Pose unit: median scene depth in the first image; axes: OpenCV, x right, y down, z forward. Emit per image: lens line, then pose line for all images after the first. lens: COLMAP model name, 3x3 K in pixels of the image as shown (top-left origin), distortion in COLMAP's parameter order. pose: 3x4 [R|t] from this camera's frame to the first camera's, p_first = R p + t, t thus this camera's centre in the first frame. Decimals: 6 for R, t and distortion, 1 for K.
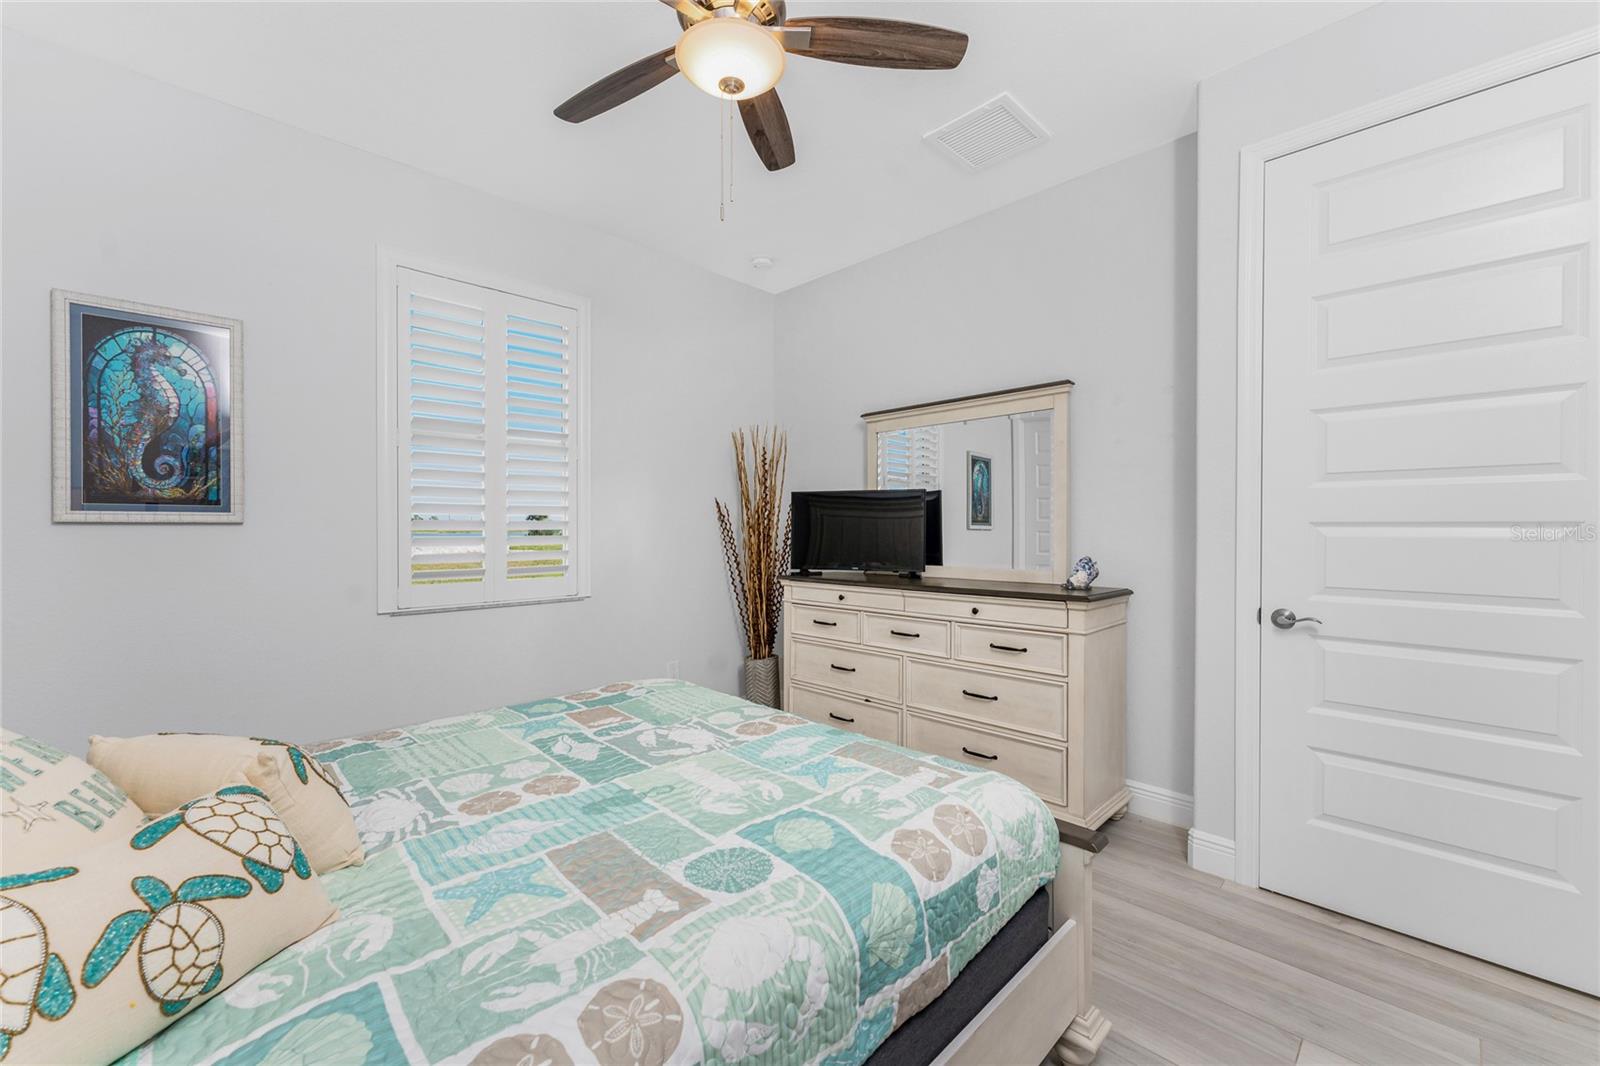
lens RADIAL K [[646.4, 0, 802.5], [0, 646.4, 529.6], [0, 0, 1]] dist [-0.000040, 0.000206]
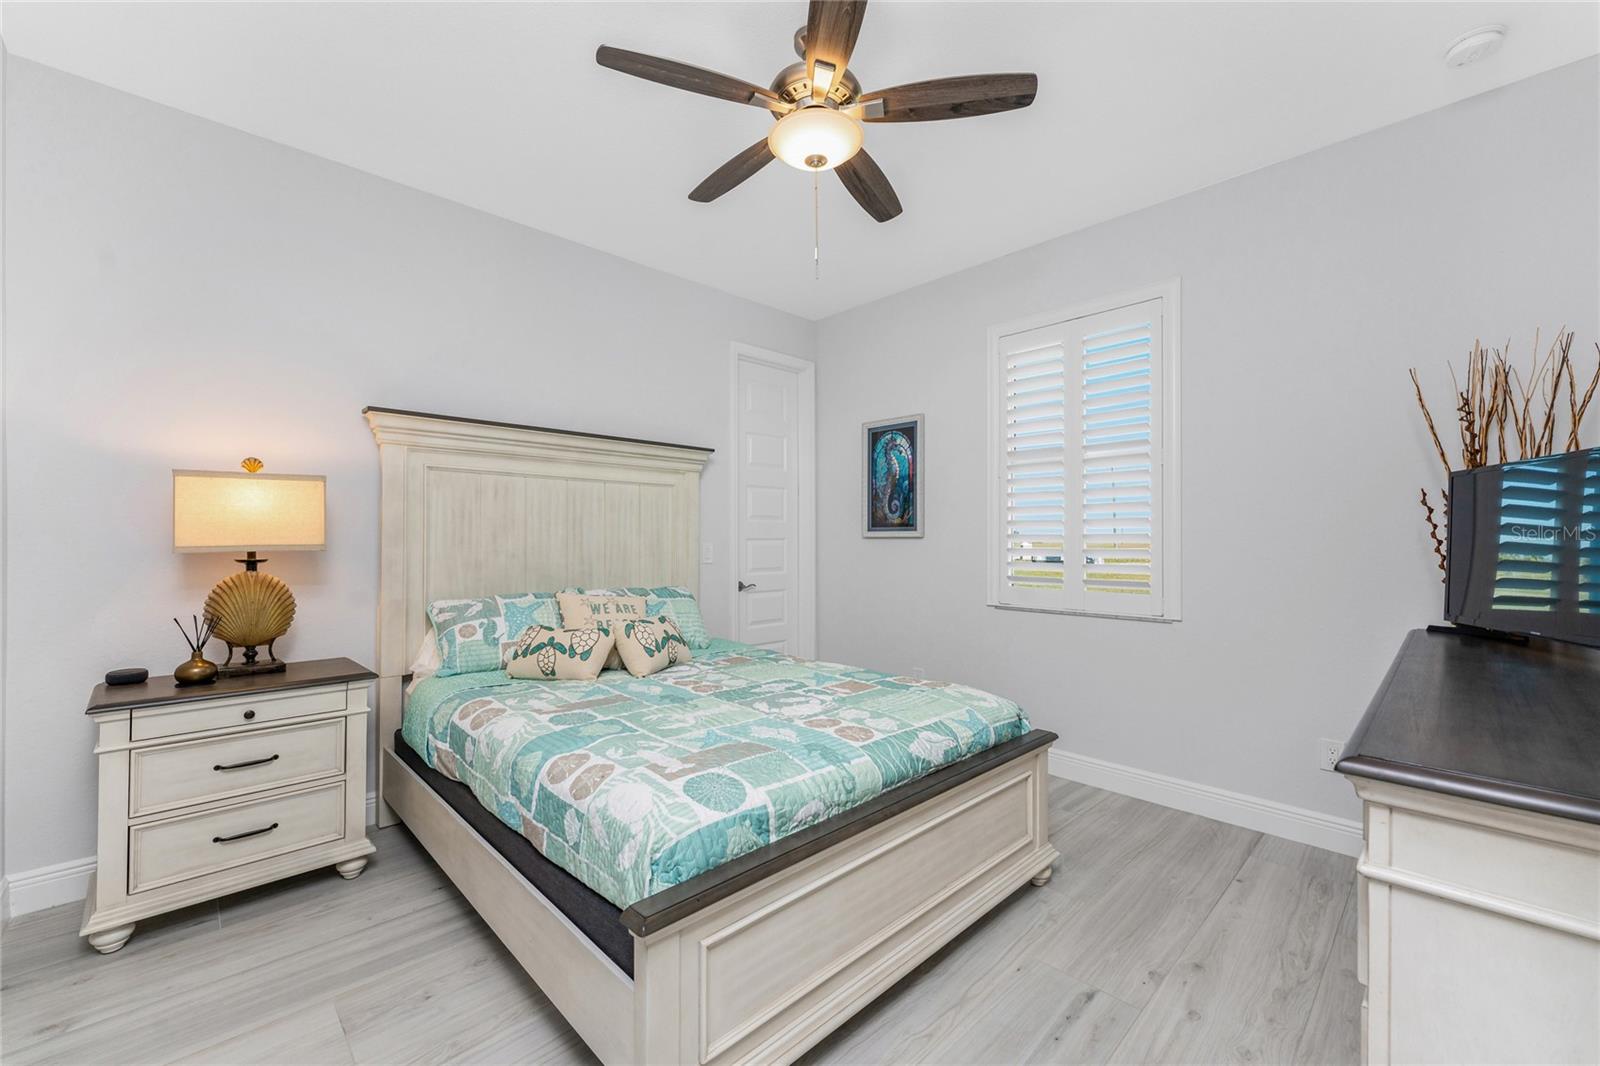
lens RADIAL K [[646.4, 0, 803.9], [0, 646.4, 536.3], [0, 0, 1]] dist [-0.000040, 0.000206]
pose [[-0.014106, -0.003985, -0.999893, 0.878973], [-0.002418, 0.999989, -0.003951, -0.006755], [0.999898, 0.002362, -0.014116, 0.831695]]
